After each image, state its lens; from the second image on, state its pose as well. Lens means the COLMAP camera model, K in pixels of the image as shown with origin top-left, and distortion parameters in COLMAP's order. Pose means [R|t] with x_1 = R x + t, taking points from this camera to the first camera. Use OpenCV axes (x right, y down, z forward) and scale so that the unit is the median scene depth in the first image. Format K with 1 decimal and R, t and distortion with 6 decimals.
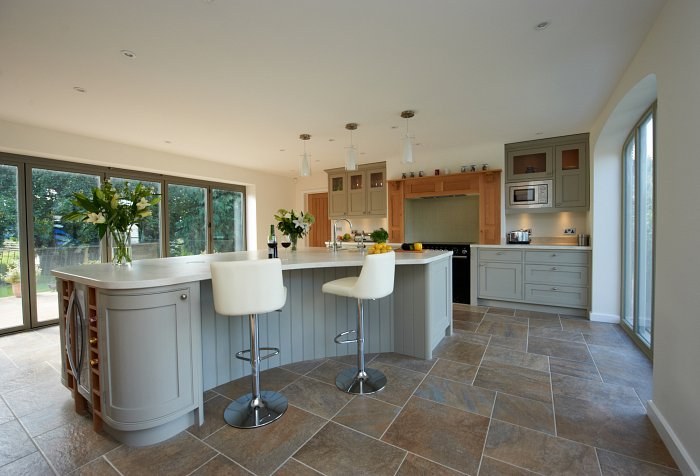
lens RADIAL K [[296.8, 0, 350.0], [0, 296.8, 238.0], [0, 0, 1]] dist [-0.000061, -0.000012]
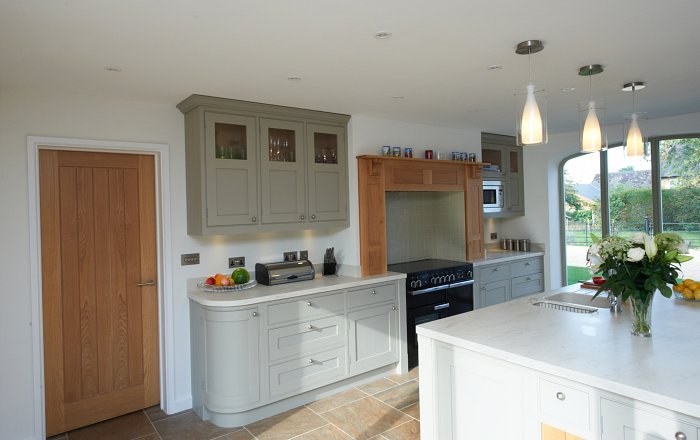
lens RADIAL K [[435.8, 0, 350.1], [0, 435.8, 206.1], [0, 0, 1]] dist [0.000260, 0.000017]
pose [[0.353538, 0.003379, 0.935414, -0.576289], [0.053342, 0.998293, -0.023767, -0.089187], [-0.933898, 0.058300, 0.352754, 0.761319]]
